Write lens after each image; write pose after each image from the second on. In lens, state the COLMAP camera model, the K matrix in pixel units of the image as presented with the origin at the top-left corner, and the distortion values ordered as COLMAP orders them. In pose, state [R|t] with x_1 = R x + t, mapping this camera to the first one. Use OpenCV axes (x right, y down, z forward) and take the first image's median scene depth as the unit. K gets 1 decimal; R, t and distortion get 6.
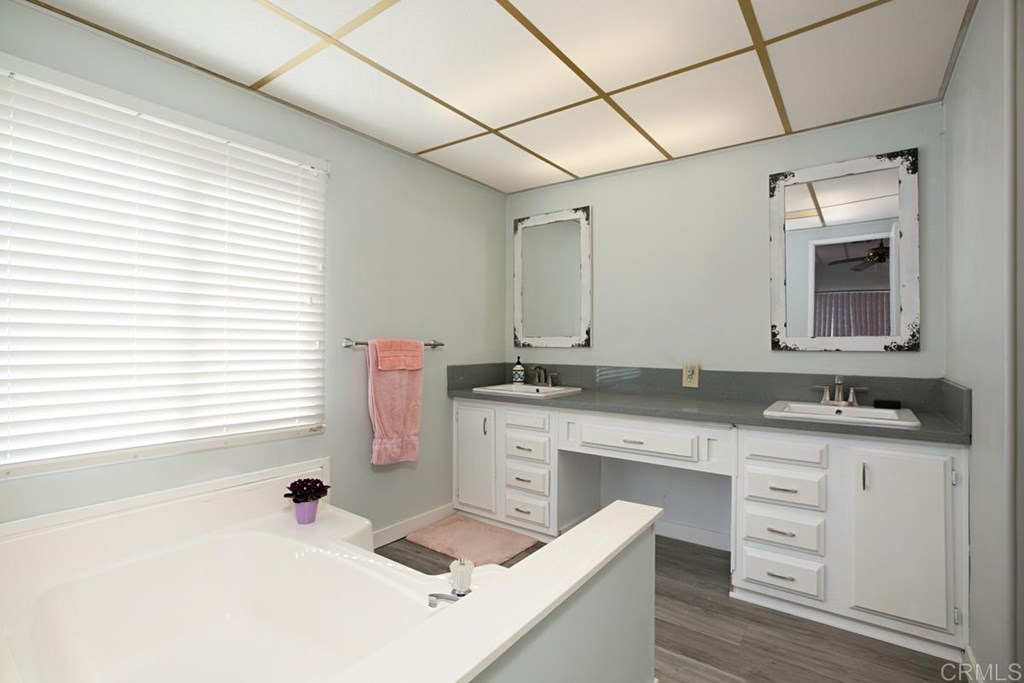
lens RADIAL K [[482.7, 0, 513.1], [0, 482.7, 340.2], [0, 0, 1]] dist [-0.021924, 0.002781]
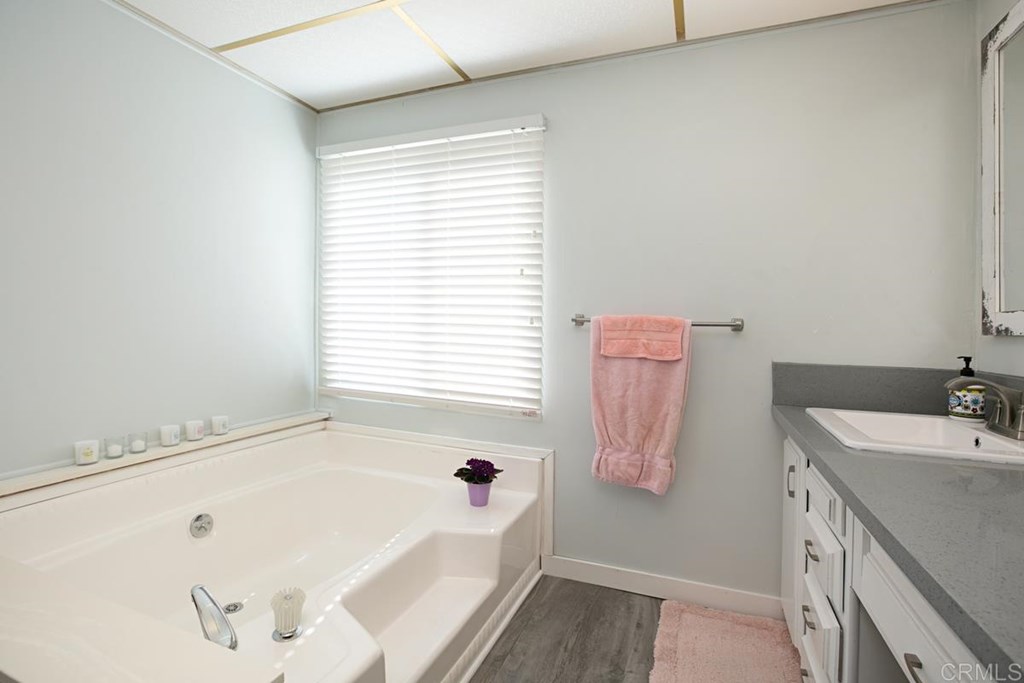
lens RADIAL K [[482.7, 0, 512.6], [0, 482.7, 331.5], [0, 0, 1]] dist [-0.021924, 0.002781]
pose [[0.250245, 0.019659, -0.967983, 0.581397], [-0.014154, 0.999761, 0.016645, 0.018320], [0.968079, 0.009535, 0.250464, 0.923156]]
